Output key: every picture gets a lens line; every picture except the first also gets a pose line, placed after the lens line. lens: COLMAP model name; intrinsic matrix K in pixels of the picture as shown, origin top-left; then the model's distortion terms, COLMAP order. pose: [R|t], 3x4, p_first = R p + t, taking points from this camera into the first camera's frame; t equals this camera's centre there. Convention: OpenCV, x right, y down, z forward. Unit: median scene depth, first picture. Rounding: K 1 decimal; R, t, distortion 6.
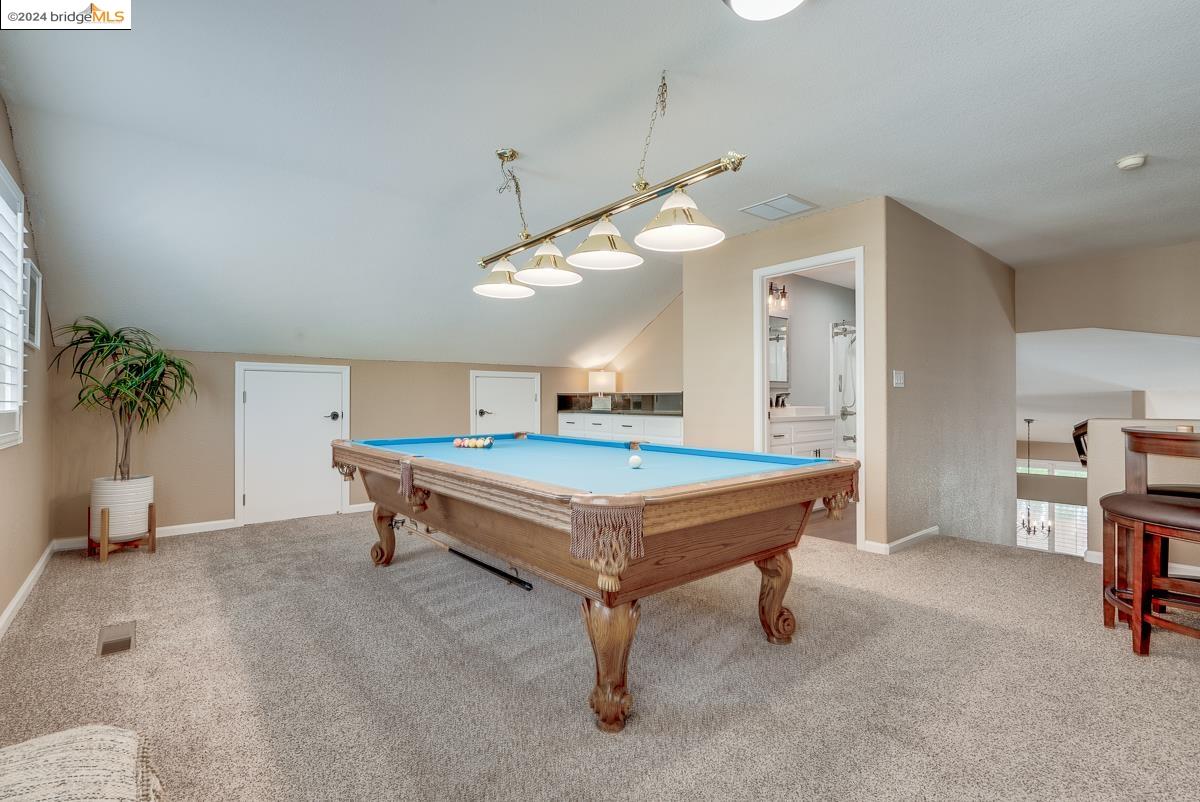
lens RADIAL K [[544.3, 0, 602.4], [0, 544.3, 402.0], [0, 0, 1]] dist [0.001092, 0.000176]
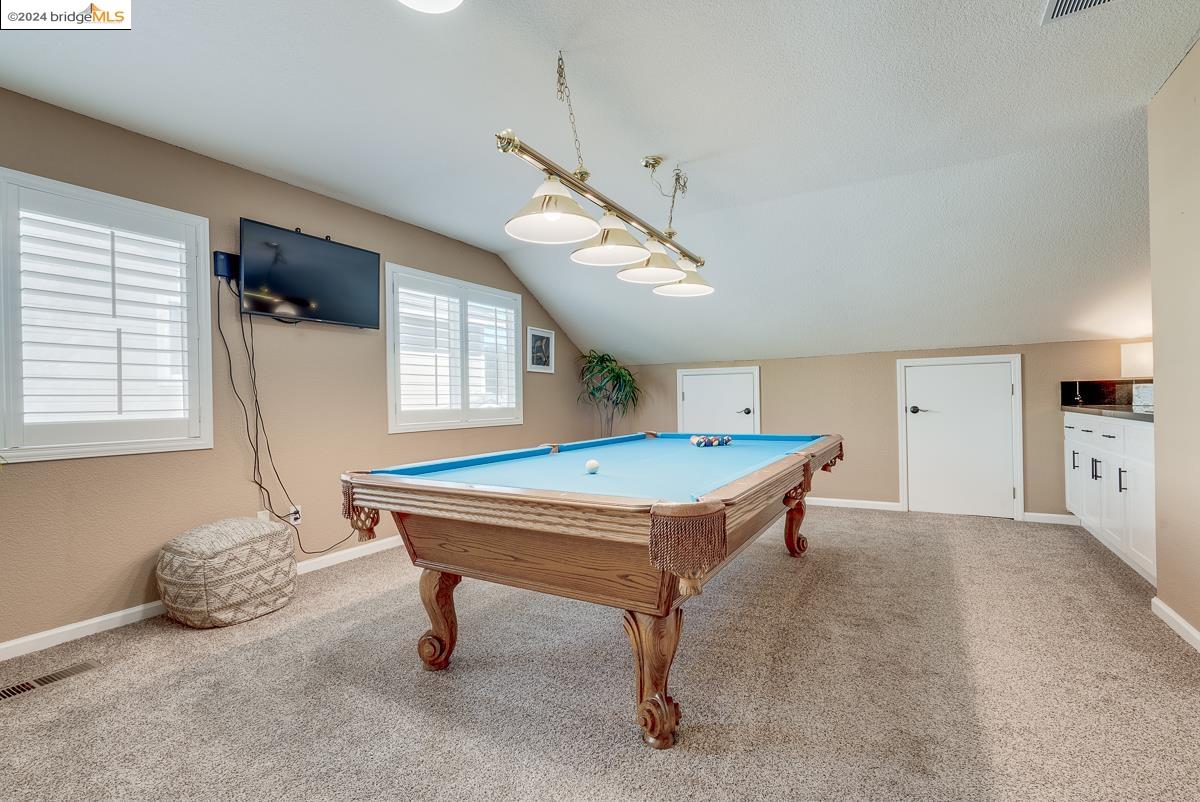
lens RADIAL K [[544.3, 0, 602.3], [0, 544.3, 397.6], [0, 0, 1]] dist [0.001092, 0.000176]
pose [[0.328986, -0.005718, -0.944318, 0.400836], [0.015956, 0.999873, -0.000495, -0.005801], [0.944200, -0.014904, 0.329035, 0.294977]]
